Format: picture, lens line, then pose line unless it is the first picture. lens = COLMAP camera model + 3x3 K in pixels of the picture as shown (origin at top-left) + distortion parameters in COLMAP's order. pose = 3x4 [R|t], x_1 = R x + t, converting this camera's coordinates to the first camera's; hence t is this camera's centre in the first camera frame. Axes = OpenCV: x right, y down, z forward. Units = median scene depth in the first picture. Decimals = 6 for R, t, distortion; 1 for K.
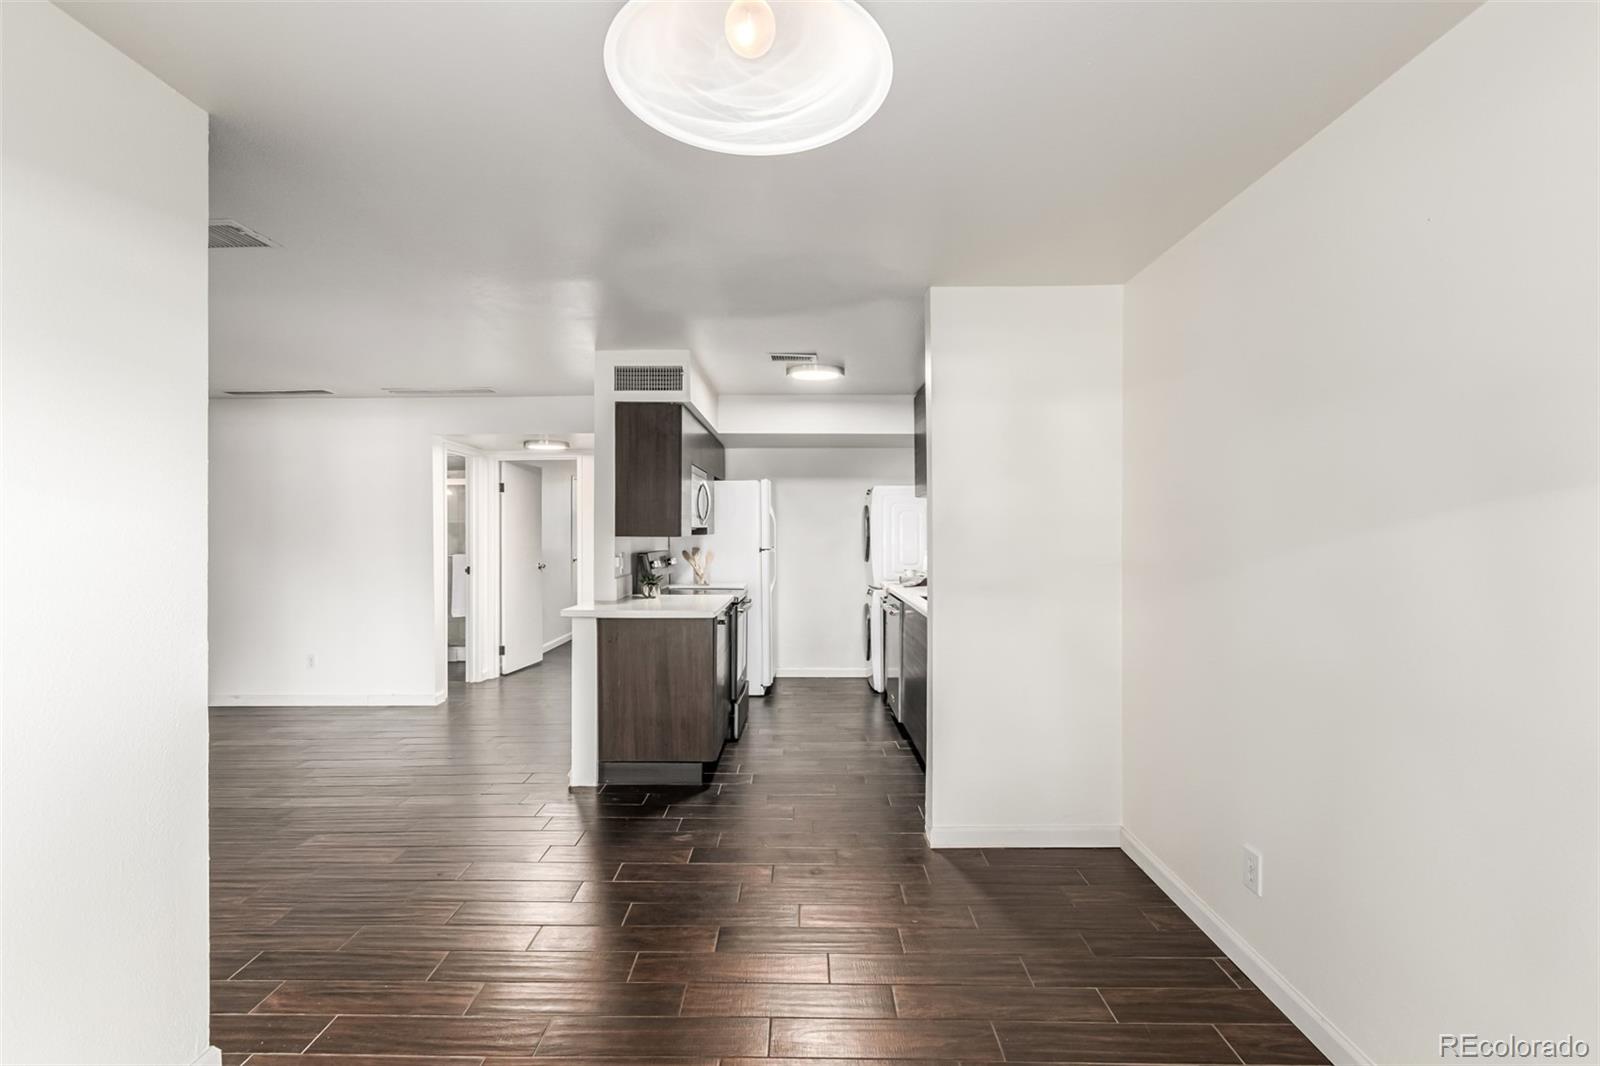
lens RADIAL K [[720.1, 0, 792.2], [0, 720.1, 536.3], [0, 0, 1]] dist [0.004372, -0.000742]
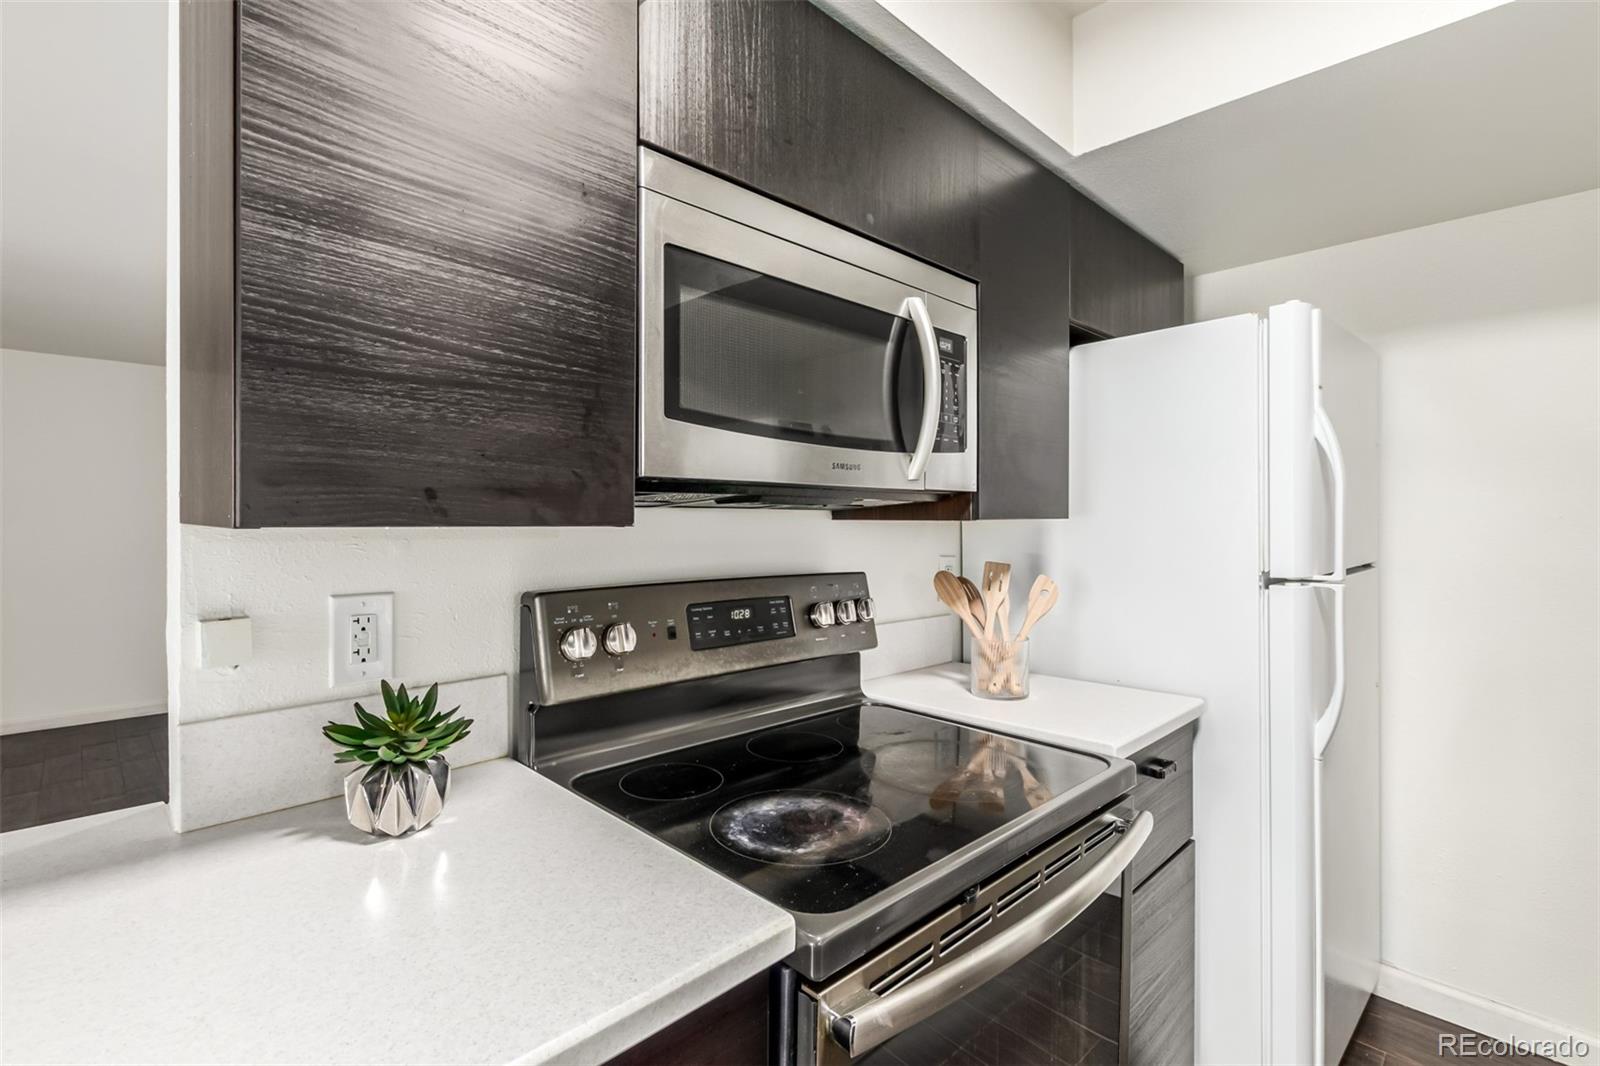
lens RADIAL K [[734.9, 0, 777.6], [0, 734.9, 522.3], [0, 0, 1]] dist [0.000083, -0.000299]
pose [[0.707541, 0.004666, -0.706657, 0.018320], [-0.005770, 0.999983, 0.000825, -0.001109], [0.706648, 0.003494, 0.707556, 0.689006]]
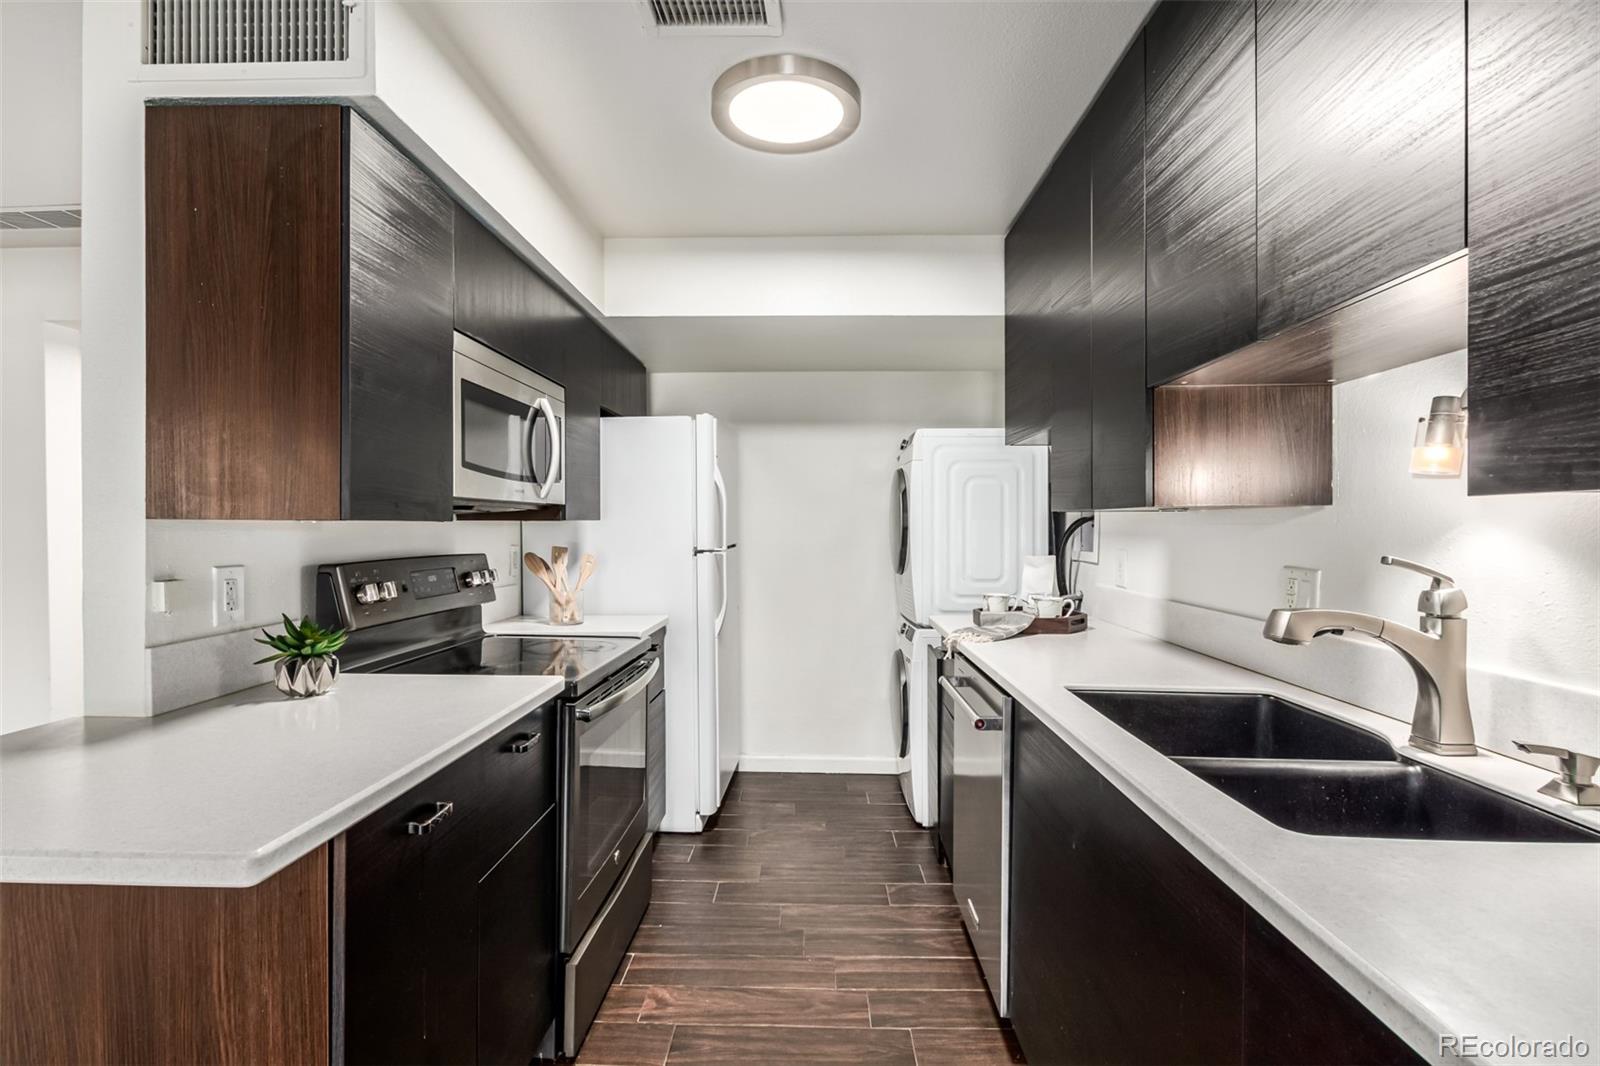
lens RADIAL K [[726.6, 0, 791.9], [0, 726.6, 531.6], [0, 0, 1]] dist [0.004381, -0.000342]
pose [[0.999771, 0.004266, -0.020976, 0.035640], [-0.004182, 0.999983, 0.004056, 0.002203], [0.020993, -0.003967, 0.999772, 0.482229]]
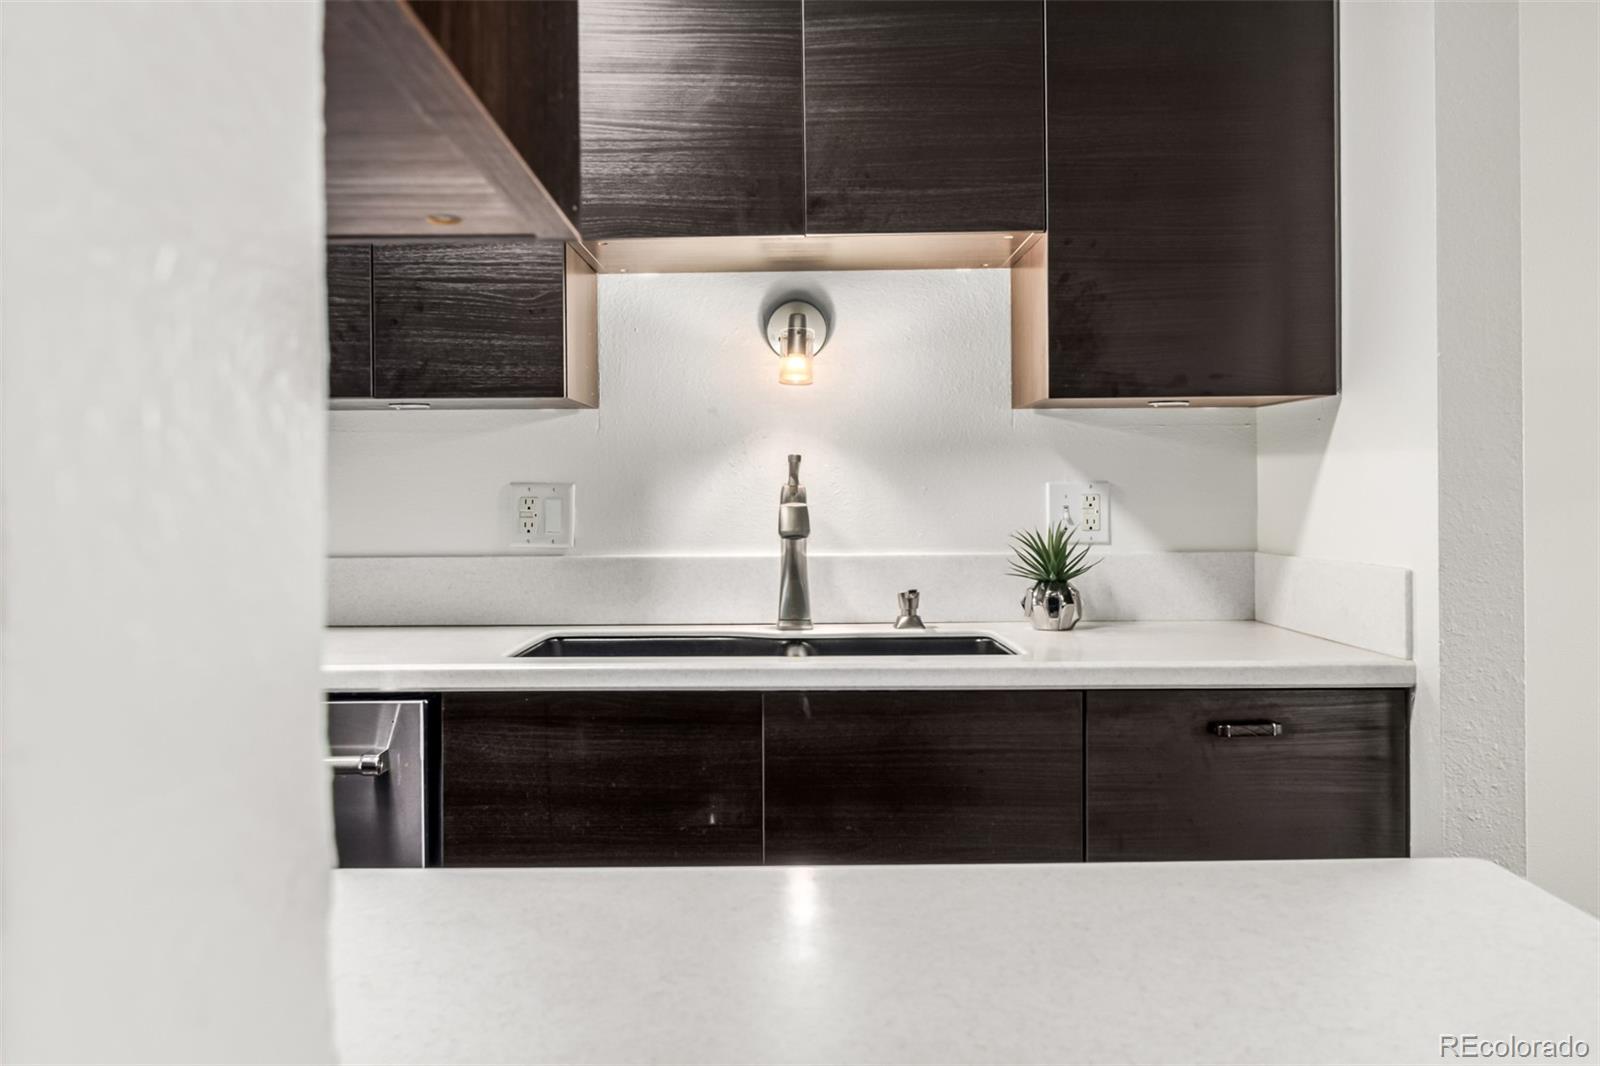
lens RADIAL K [[1367.7, 0, 804.4], [0, 1367.7, 498.4], [0, 0, 1]] dist [0.011419, 0.003794]
pose [[0.004074, -0.008990, 0.999951, -0.220440], [0.013550, 0.999868, 0.008934, 0.018932], [-0.999900, 0.013513, 0.004195, 0.687000]]
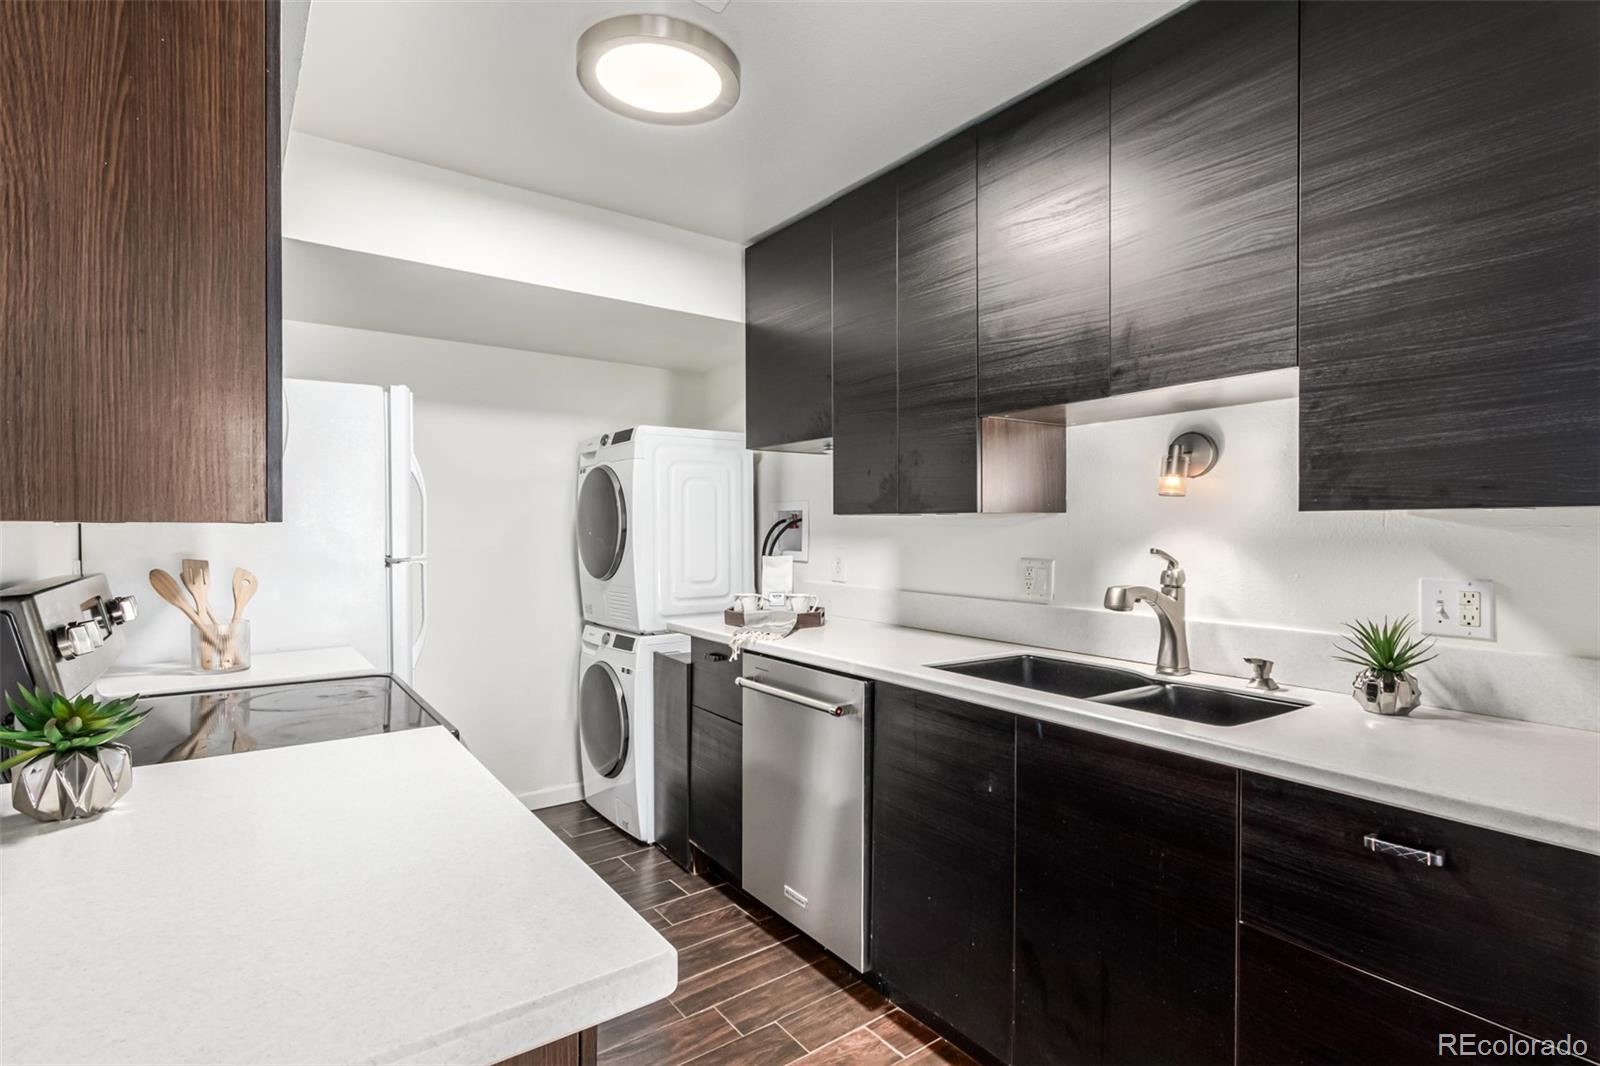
lens RADIAL K [[783.4, 0, 800.0], [0, 783.4, 533.0], [0, 0, 1]] dist [0.012598, -0.000057]
pose [[0.805718, -0.001724, 0.592297, -0.119538], [0.000473, 0.999997, 0.002267, 0.001926], [-0.592299, -0.001546, 0.805717, 0.512112]]
